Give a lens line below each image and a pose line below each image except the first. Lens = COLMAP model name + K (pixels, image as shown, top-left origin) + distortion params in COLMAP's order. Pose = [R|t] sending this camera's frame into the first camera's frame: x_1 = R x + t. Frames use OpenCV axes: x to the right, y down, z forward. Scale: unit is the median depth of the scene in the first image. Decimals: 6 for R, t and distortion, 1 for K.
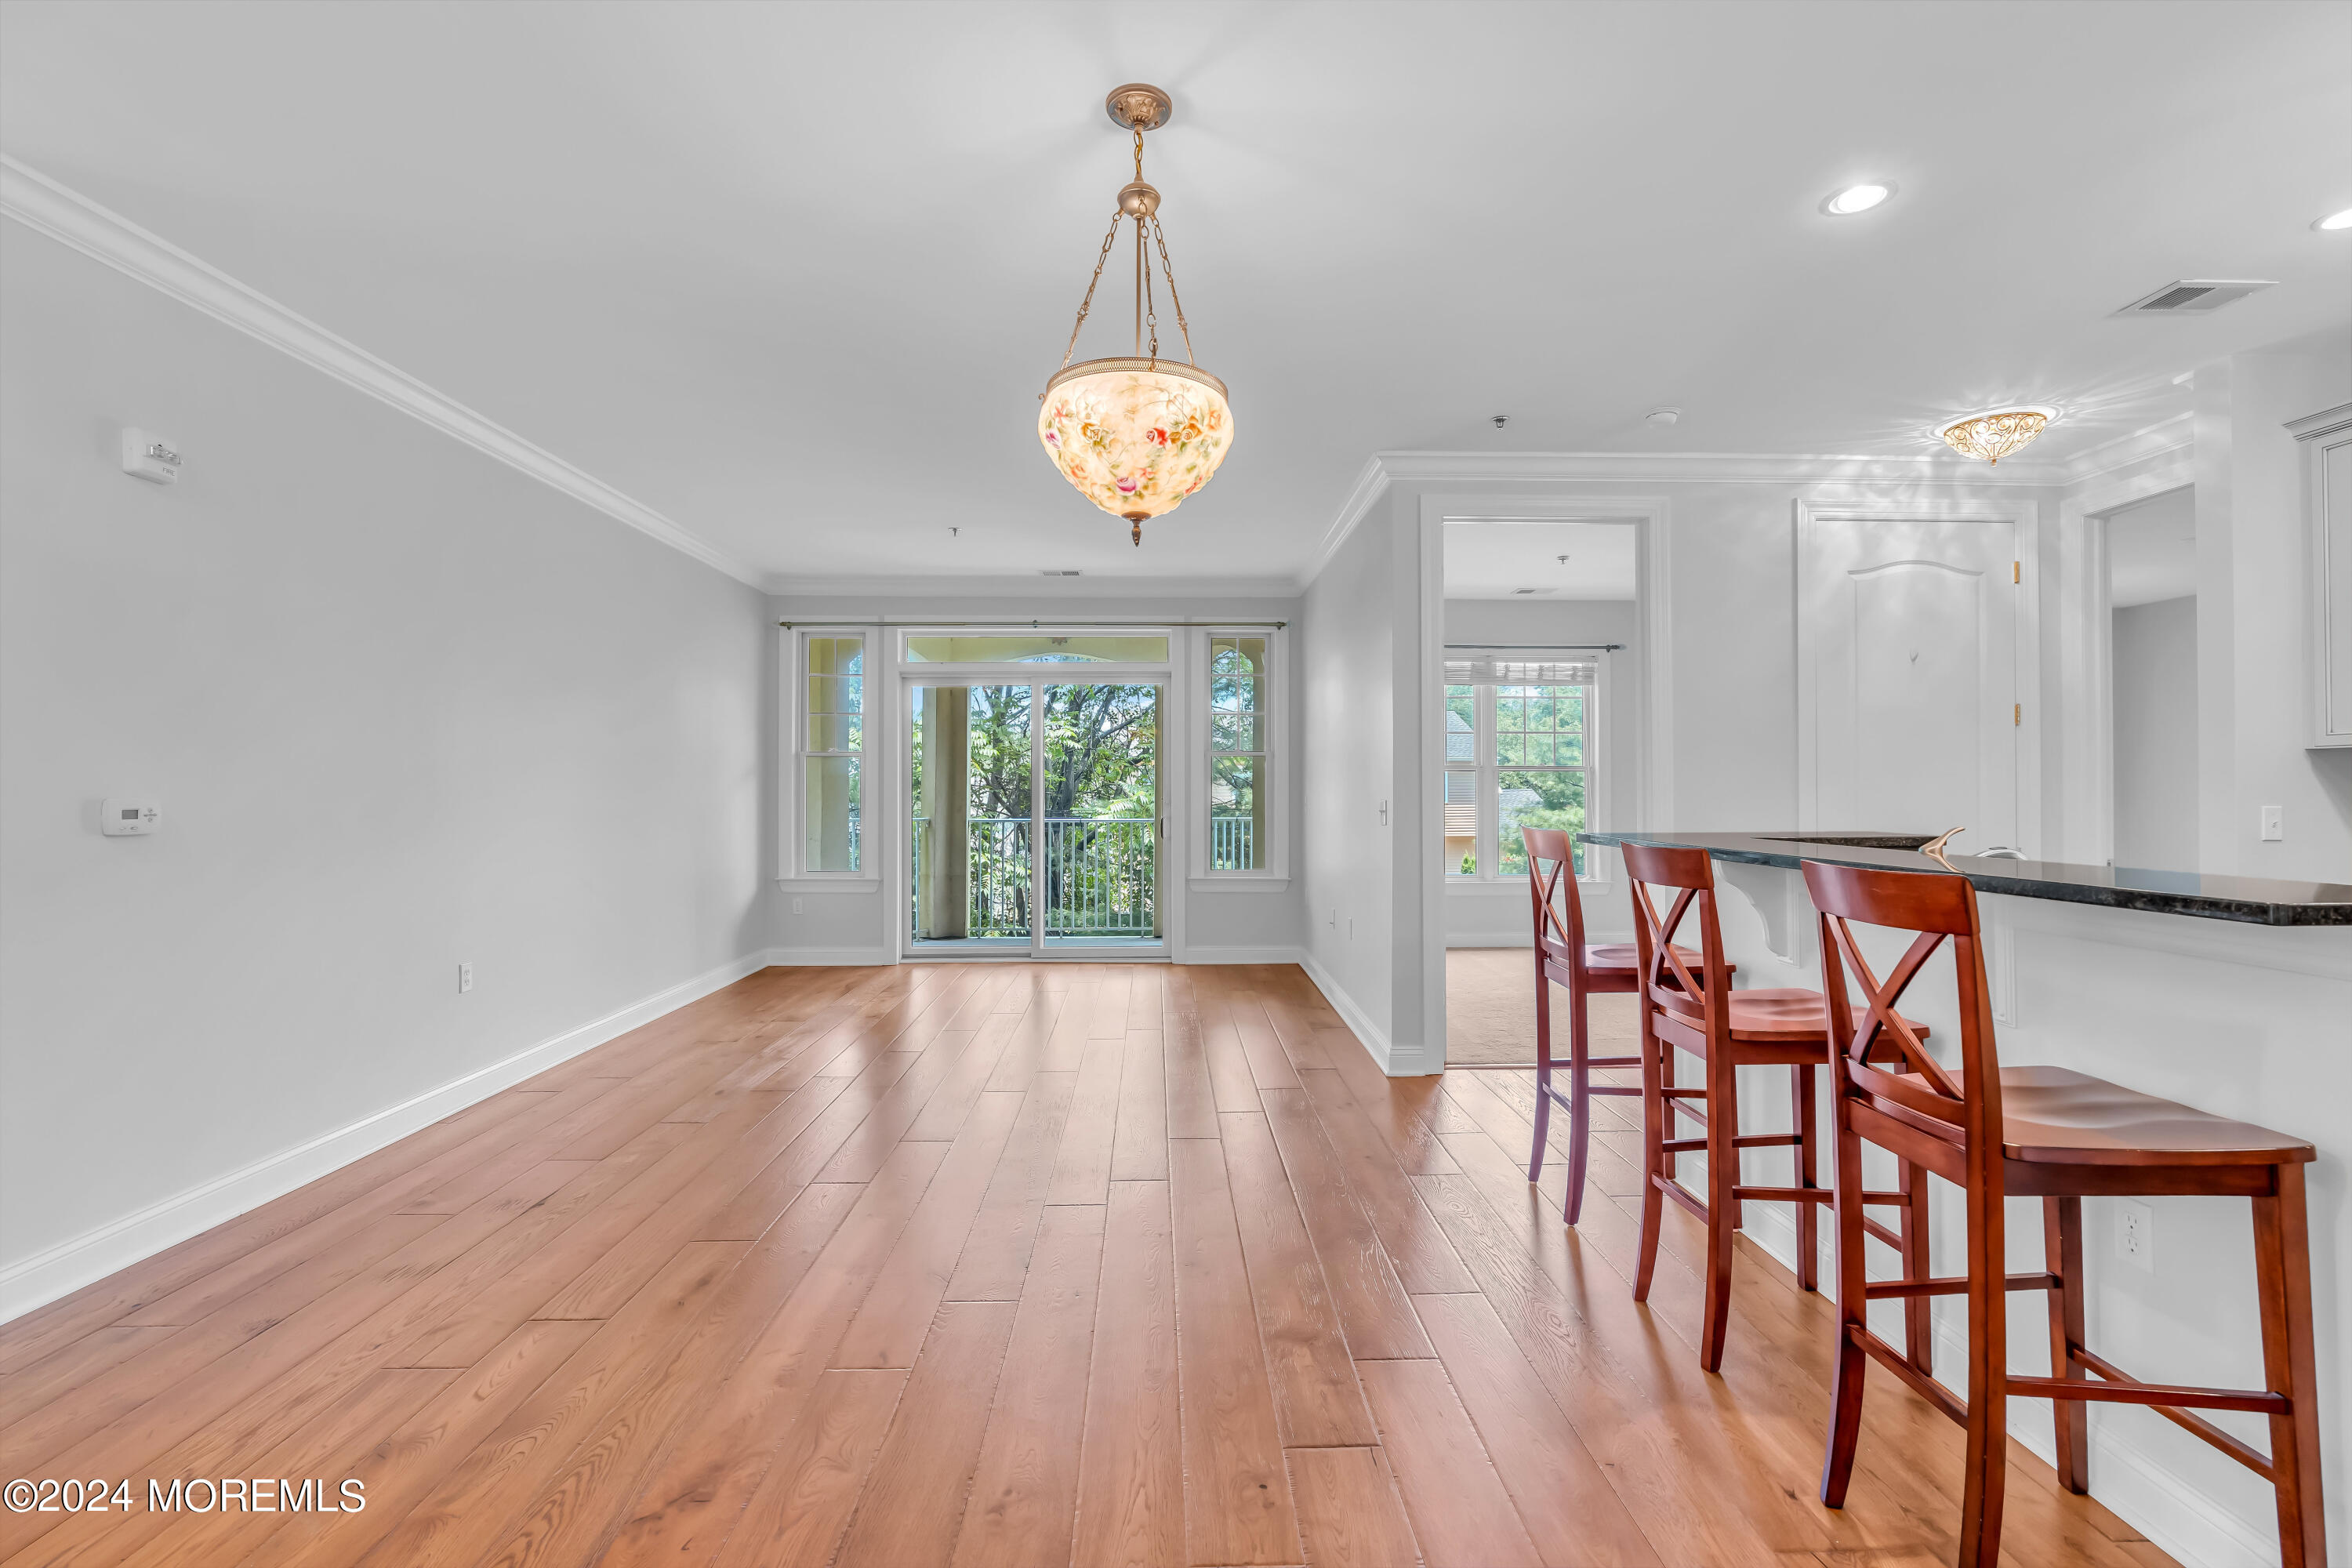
lens RADIAL K [[1057.8, 0, 1179.8], [0, 1057.8, 783.2], [0, 0, 1]] dist [-0.013439, 0.004086]
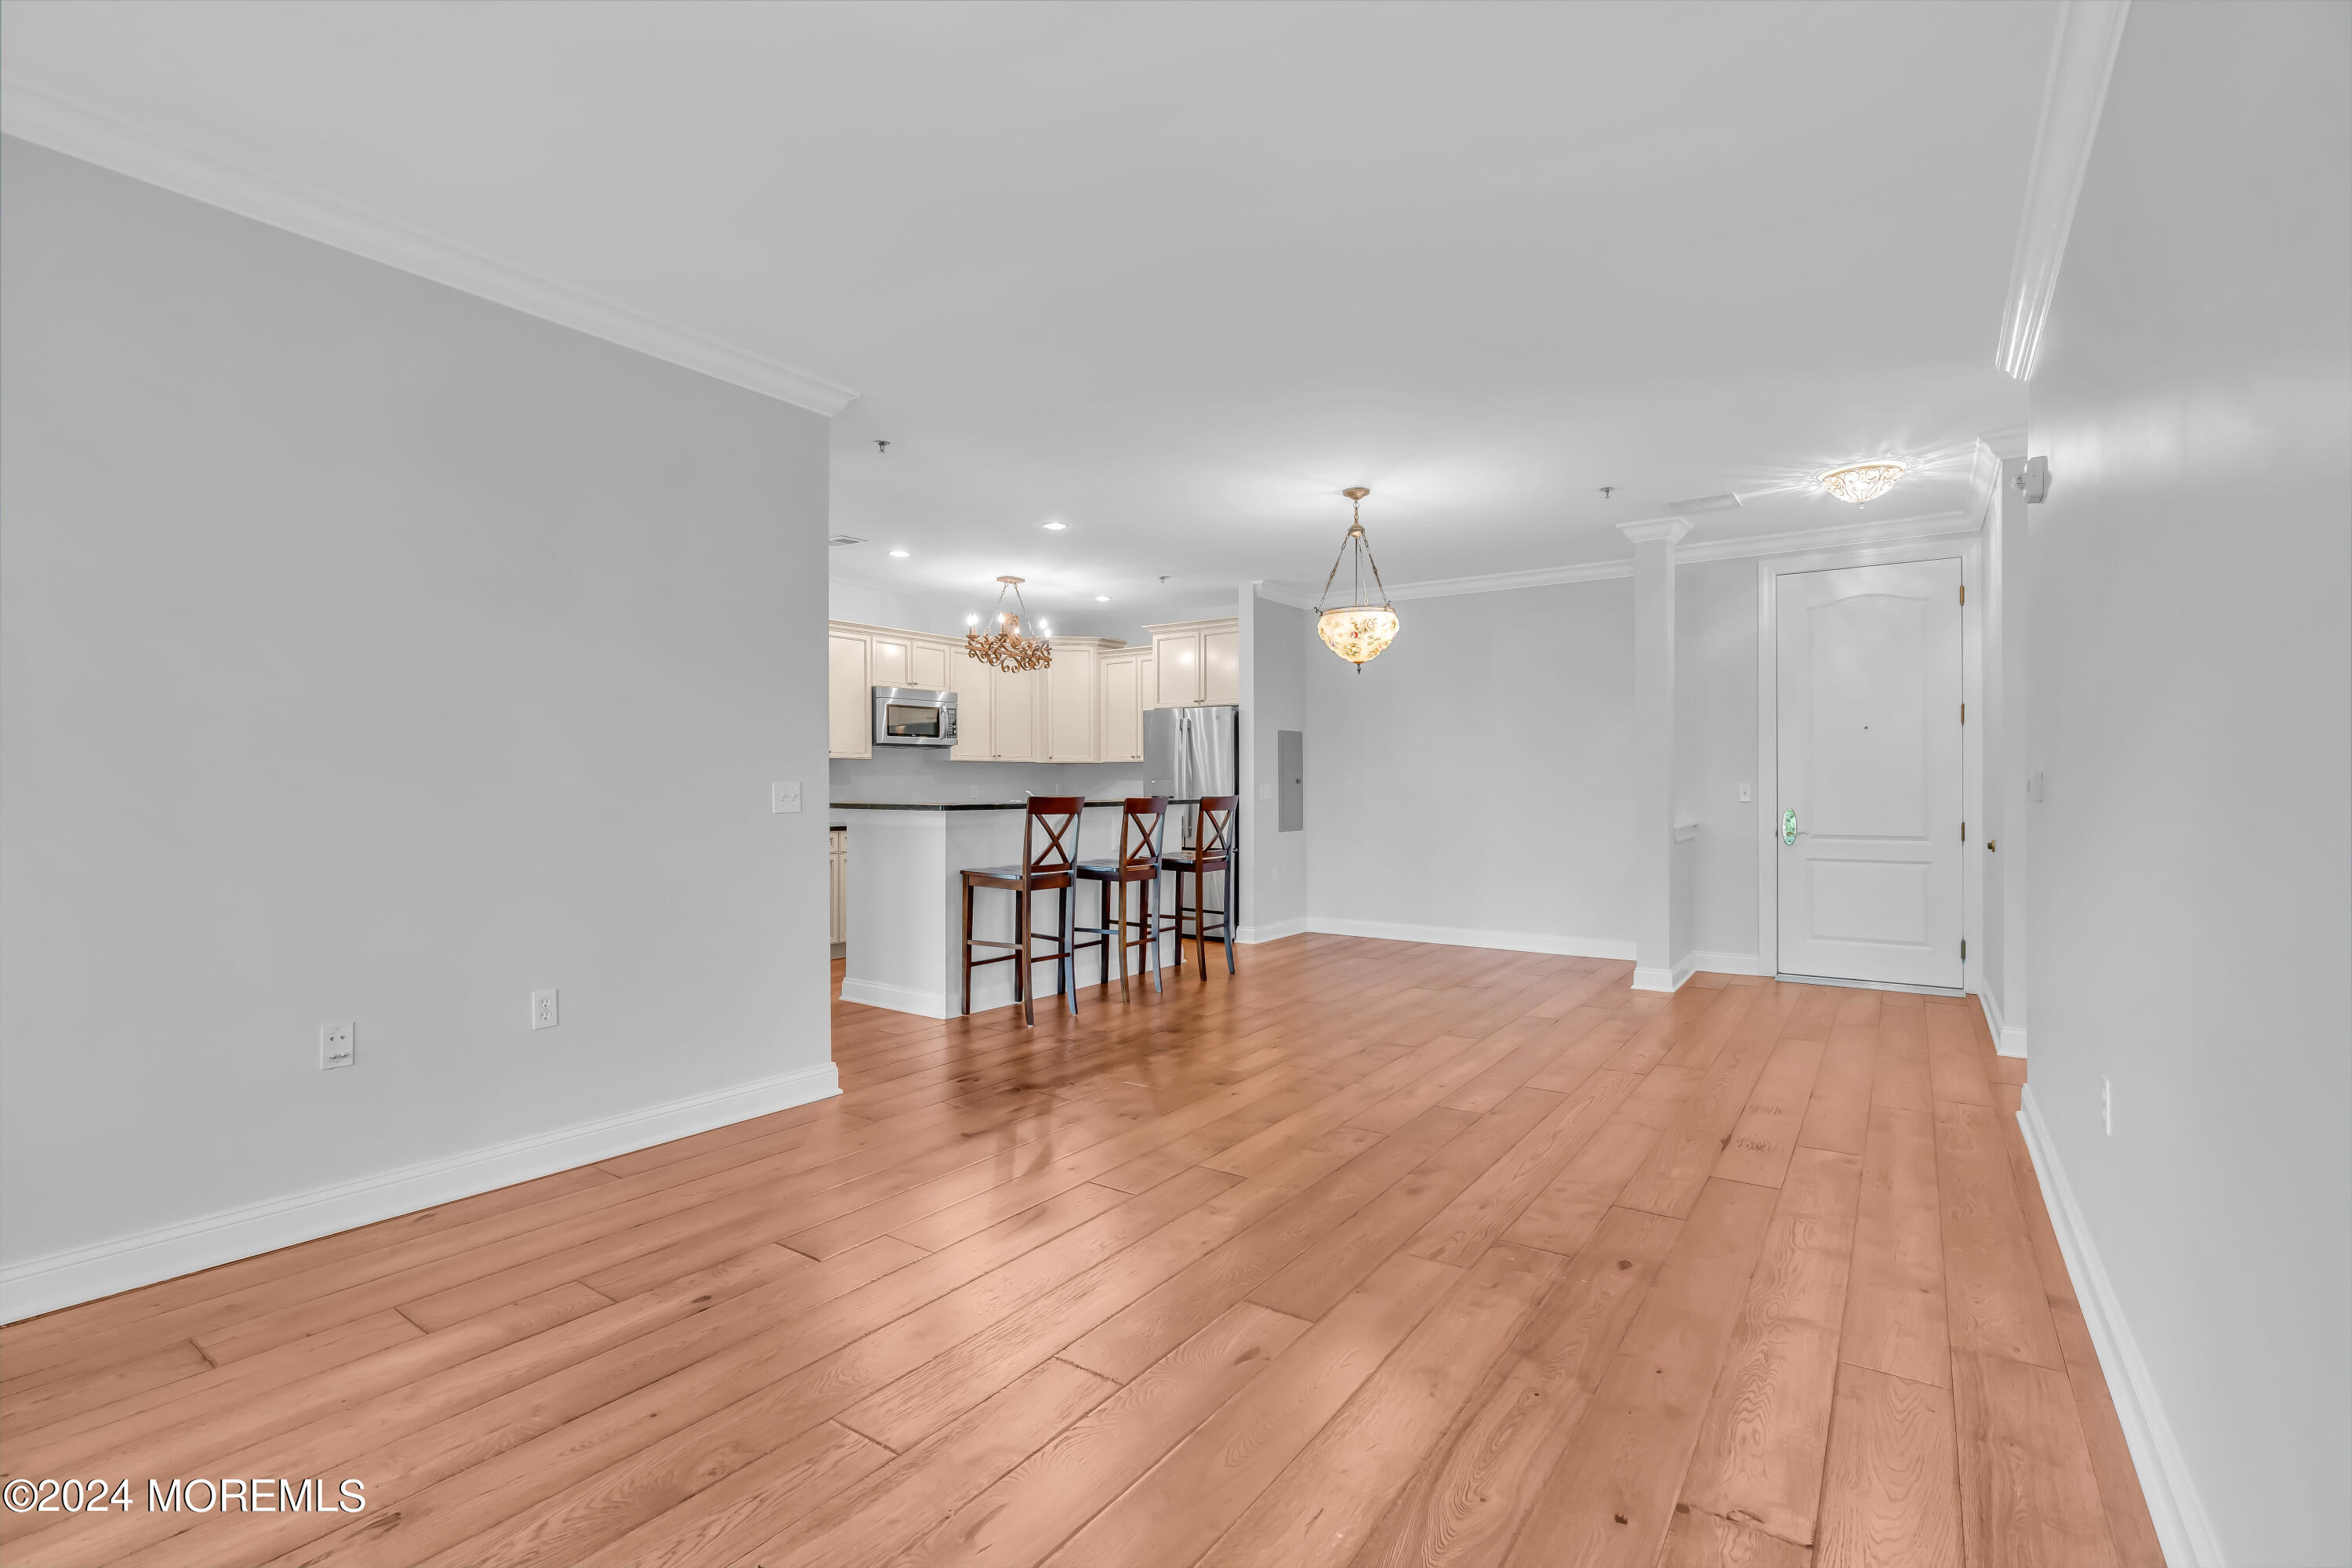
lens RADIAL K [[1057.8, 0, 1179.8], [0, 1057.8, 783.2], [0, 0, 1]] dist [-0.013439, 0.004086]
pose [[-0.805436, 0.003585, 0.592672, -0.599986], [-0.001617, 0.999965, -0.008247, 0.025491], [-0.592680, -0.007601, -0.805402, 1.663182]]
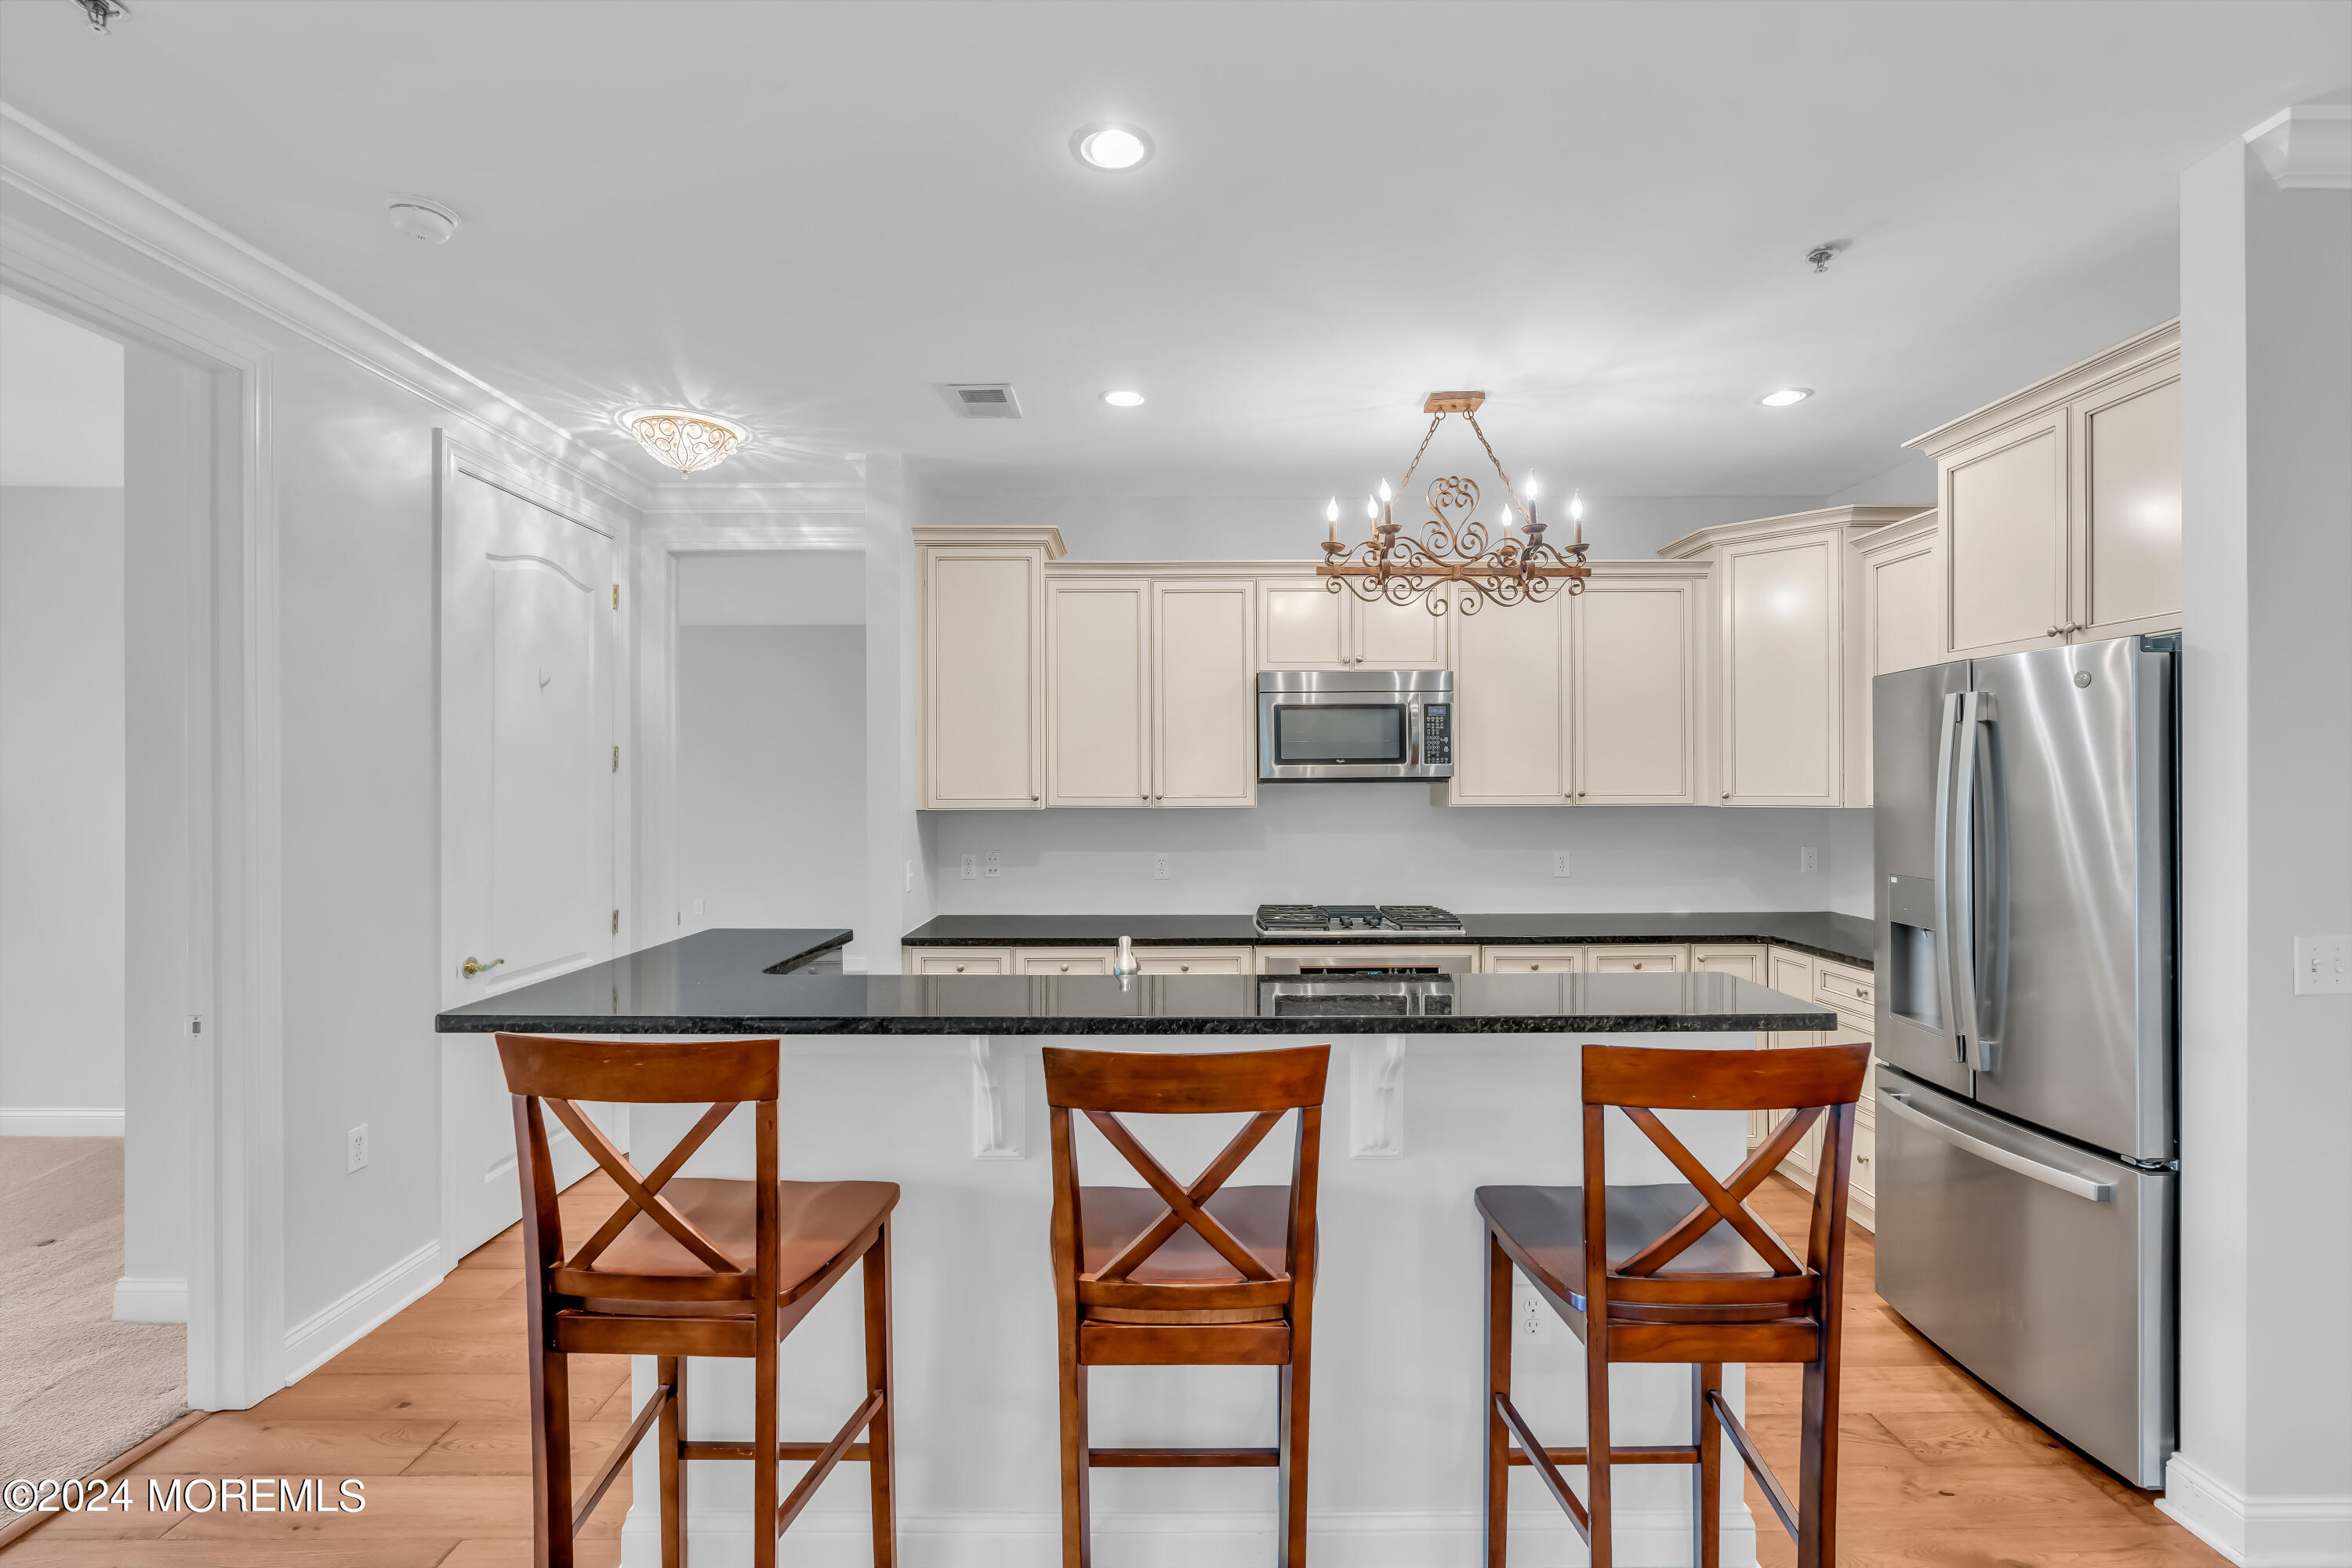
lens RADIAL K [[1057.8, 0, 1179.8], [0, 1057.8, 783.2], [0, 0, 1]] dist [-0.013439, 0.004086]
pose [[0.017780, 0.002165, 0.999840, -0.082076], [-0.006038, 0.999980, -0.002058, -0.050785], [-0.999824, -0.006000, 0.017793, 0.564417]]
